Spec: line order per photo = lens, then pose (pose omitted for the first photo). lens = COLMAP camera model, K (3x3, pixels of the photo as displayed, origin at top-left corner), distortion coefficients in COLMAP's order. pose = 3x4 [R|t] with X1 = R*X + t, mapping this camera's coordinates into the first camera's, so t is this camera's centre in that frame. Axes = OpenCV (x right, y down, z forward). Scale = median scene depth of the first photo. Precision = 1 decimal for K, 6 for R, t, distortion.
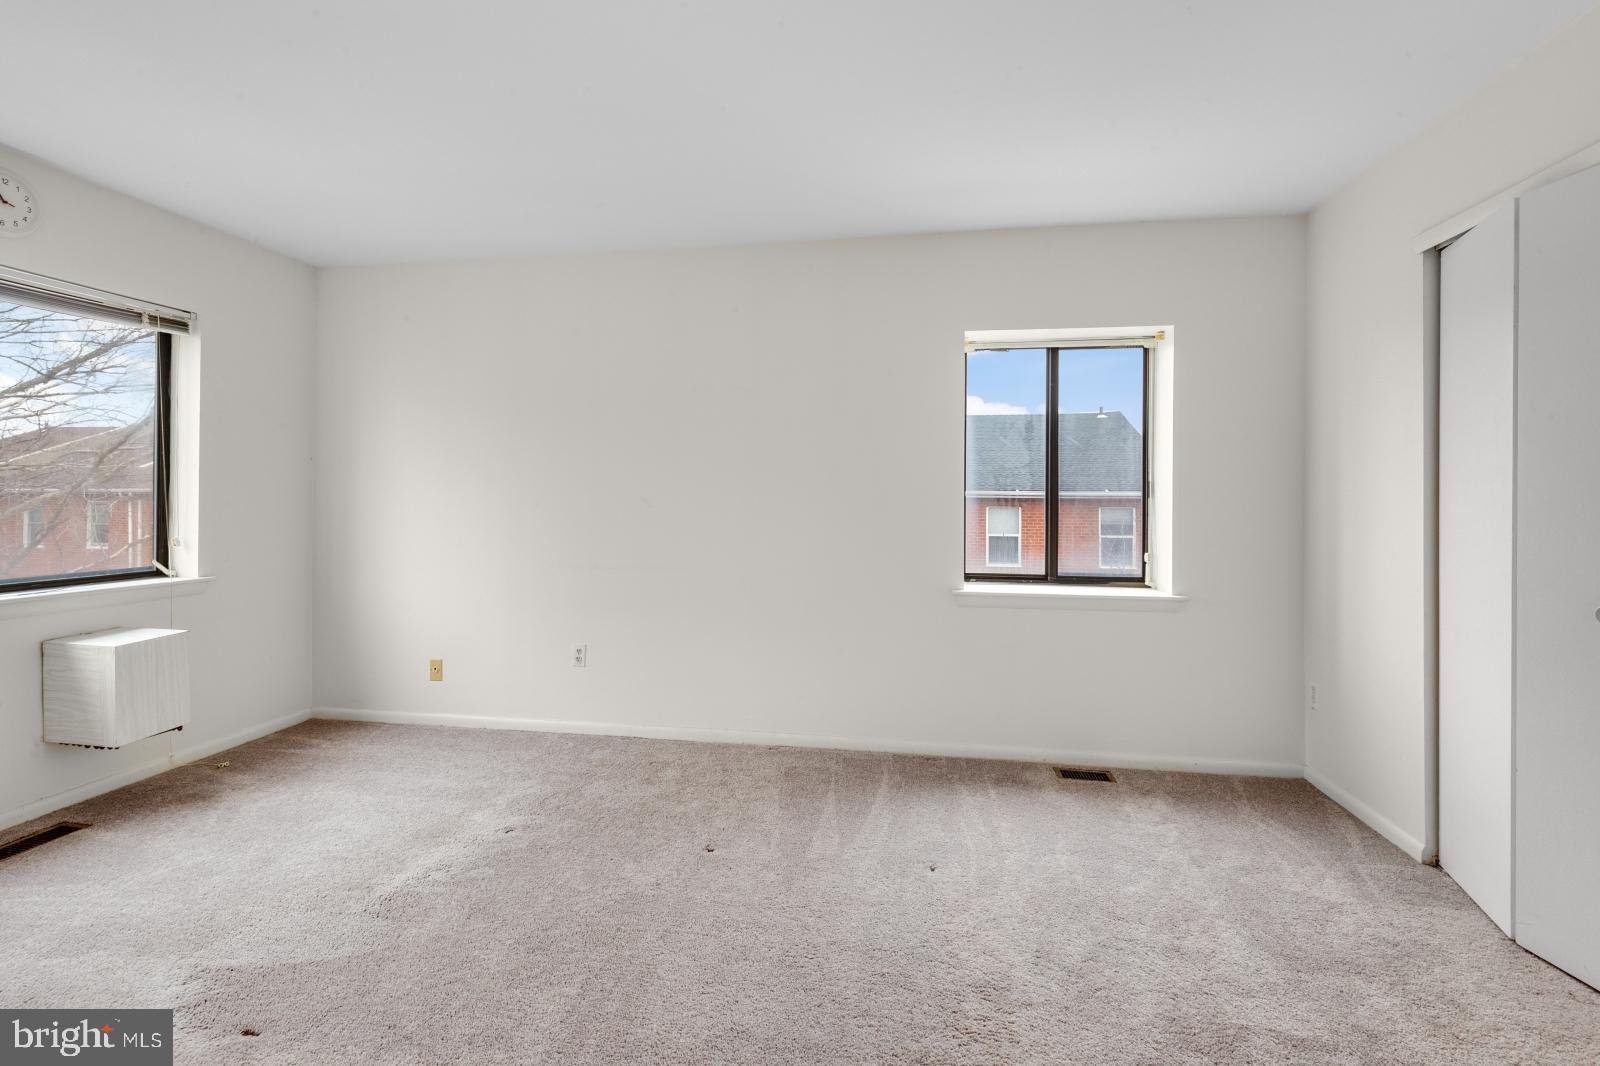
lens RADIAL K [[737.9, 0, 795.1], [0, 737.9, 498.3], [0, 0, 1]] dist [0.007395, 0.000028]
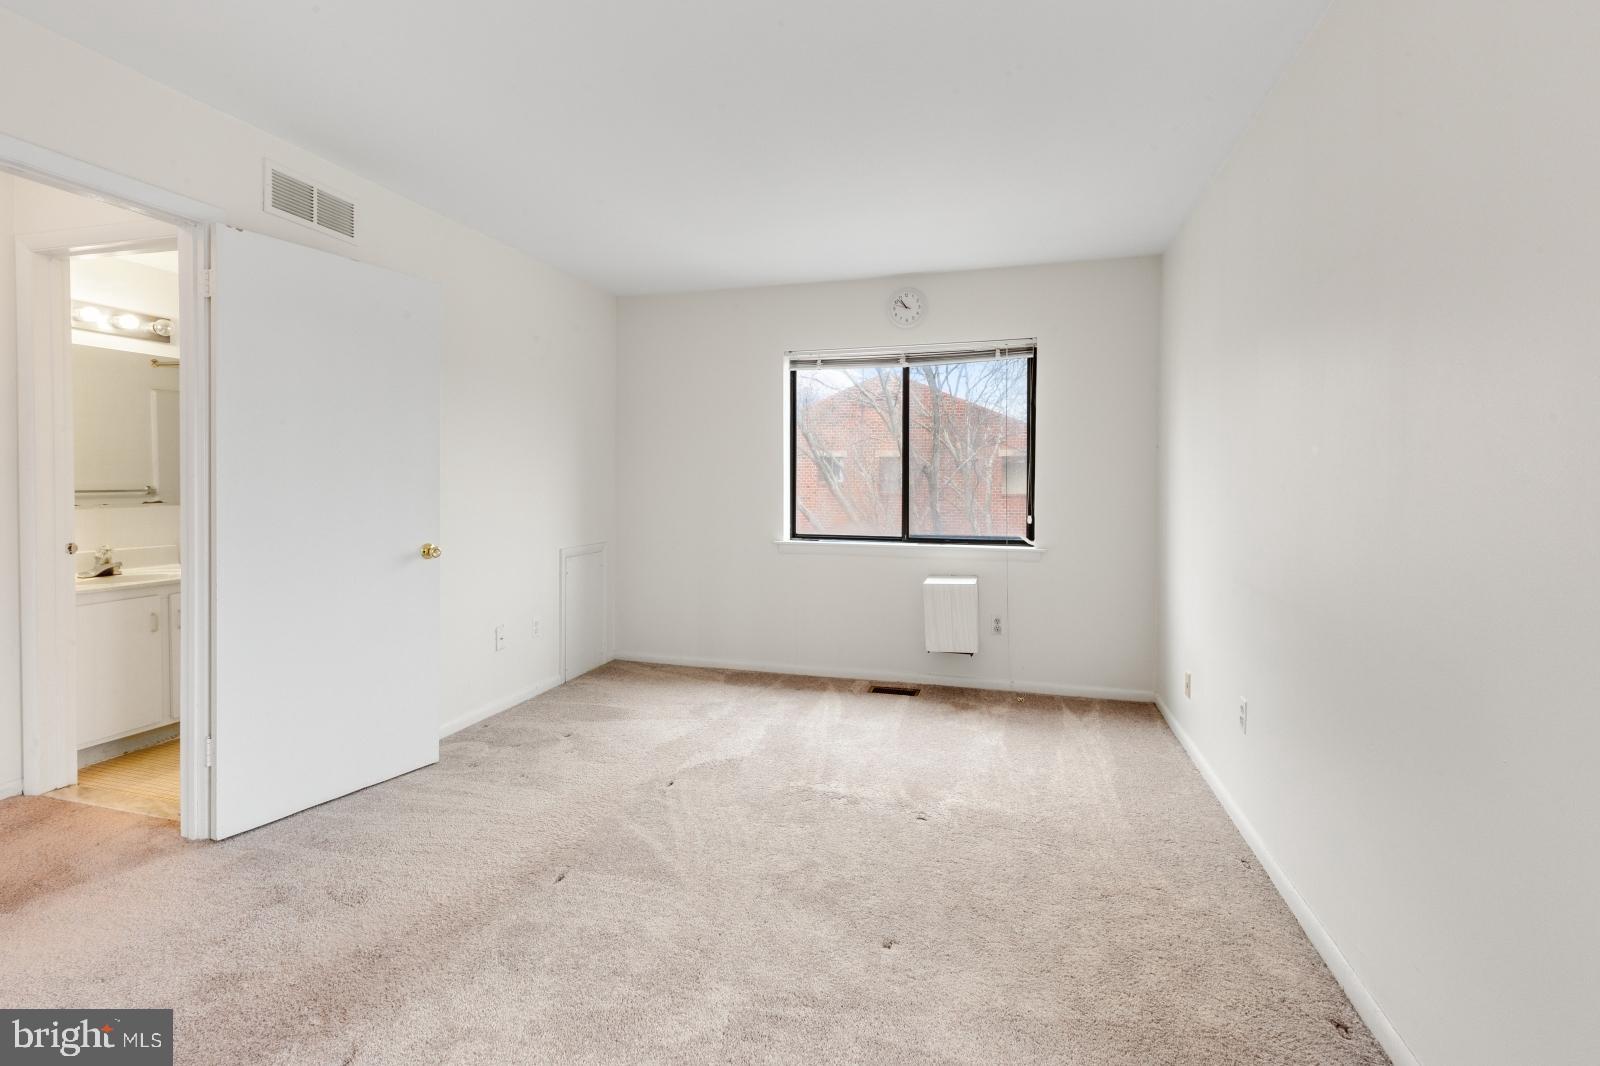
lens RADIAL K [[737.9, 0, 795.1], [0, 737.9, 498.3], [0, 0, 1]] dist [0.007395, 0.000028]
pose [[-0.121607, 0.018252, -0.992410, 0.532106], [-0.002566, 0.999822, 0.018703, -0.000609], [0.992575, 0.004821, -0.121539, 0.816901]]
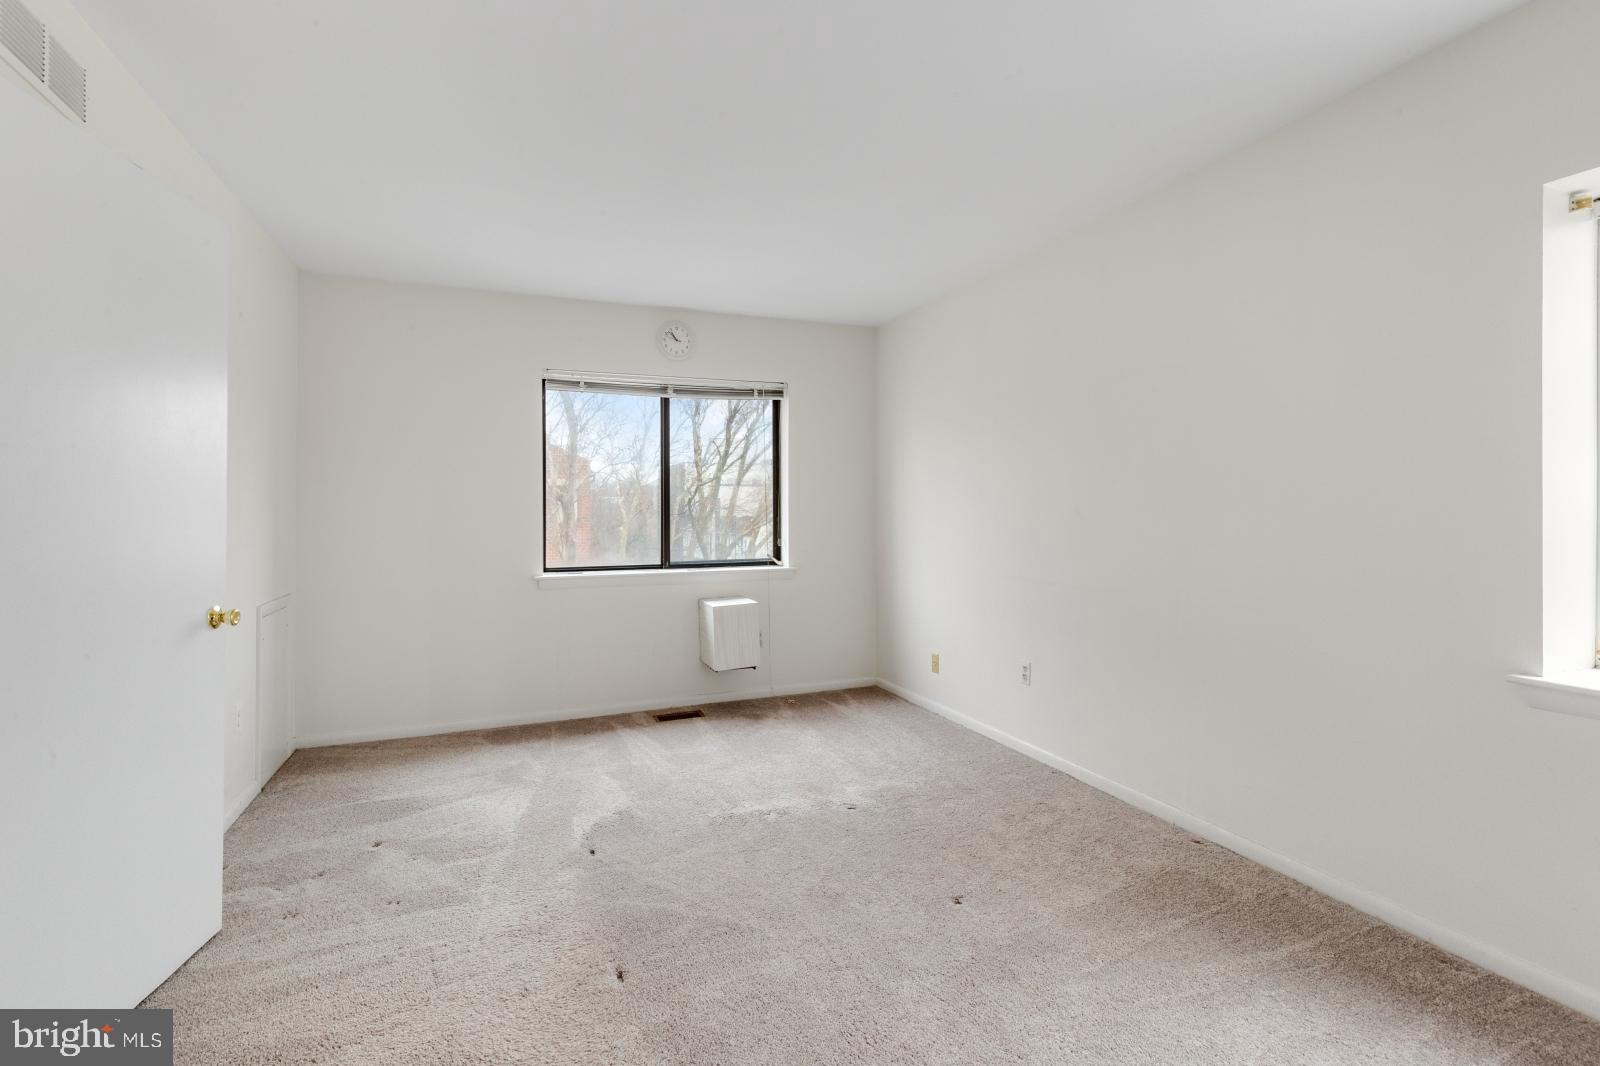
lens RADIAL K [[732.2, 0, 797.6], [0, 732.2, 510.7], [0, 0, 1]] dist [0.003661, -0.000432]
pose [[0.521642, -0.006207, -0.853142, 0.448958], [0.009113, 0.999957, -0.001703, 0.000247], [0.853116, -0.006887, 0.521676, 0.305152]]
